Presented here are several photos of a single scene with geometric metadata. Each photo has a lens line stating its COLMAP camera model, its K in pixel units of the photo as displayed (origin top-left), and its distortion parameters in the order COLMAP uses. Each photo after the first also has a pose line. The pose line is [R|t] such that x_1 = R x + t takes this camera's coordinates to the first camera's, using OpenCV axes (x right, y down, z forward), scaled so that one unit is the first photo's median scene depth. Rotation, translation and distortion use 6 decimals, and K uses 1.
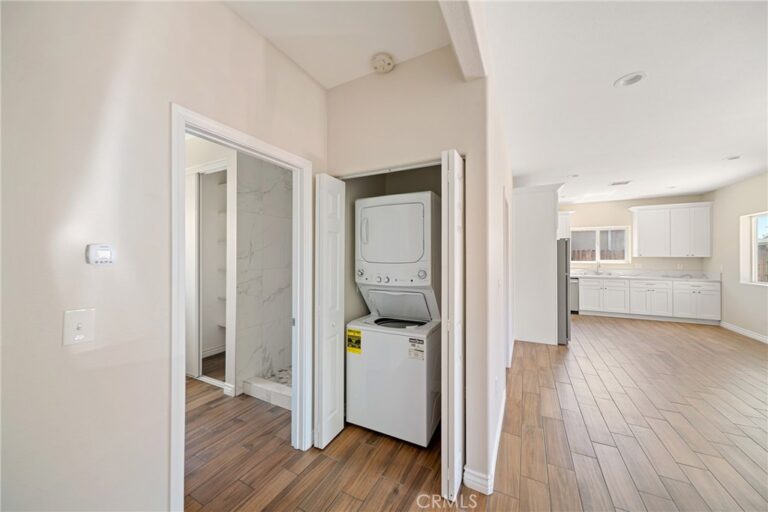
lens RADIAL K [[279.3, 0, 378.0], [0, 279.3, 255.5], [0, 0, 1]] dist [0.002650, 0.000079]
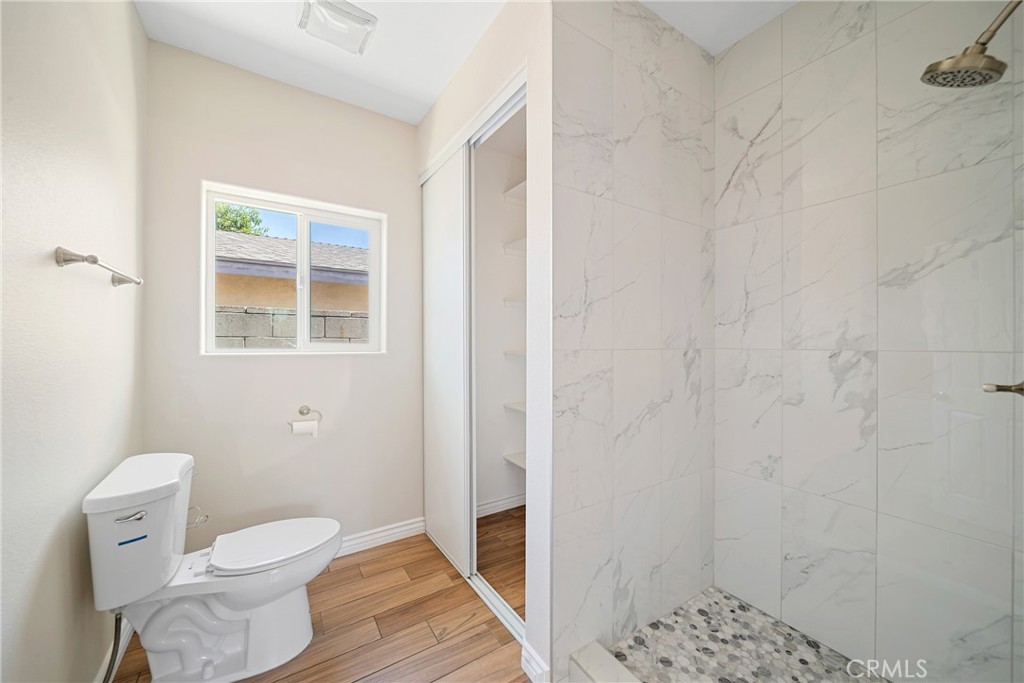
lens RADIAL K [[372.5, 0, 509.1], [0, 372.5, 341.3], [0, 0, 1]] dist [0.002650, 0.000079]
pose [[0.883684, 0.000211, -0.468084, -0.307786], [0.002210, 0.999987, 0.004624, 0.036555], [0.468079, -0.005120, 0.883672, 0.509700]]
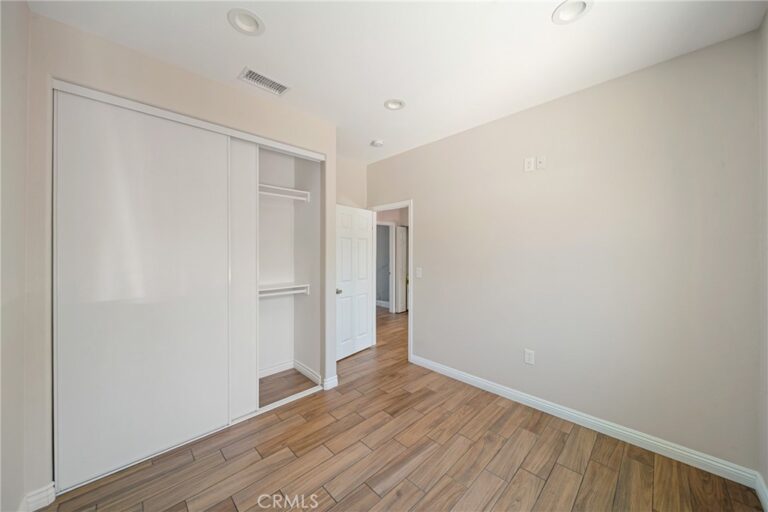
lens RADIAL K [[279.3, 0, 386.4], [0, 279.3, 254.4], [0, 0, 1]] dist [0.002650, 0.000079]
pose [[0.955311, -0.001053, -0.295600, 0.574182], [0.004168, 0.999942, 0.009909, -0.001396], [0.295573, -0.010698, 0.955260, -1.960109]]
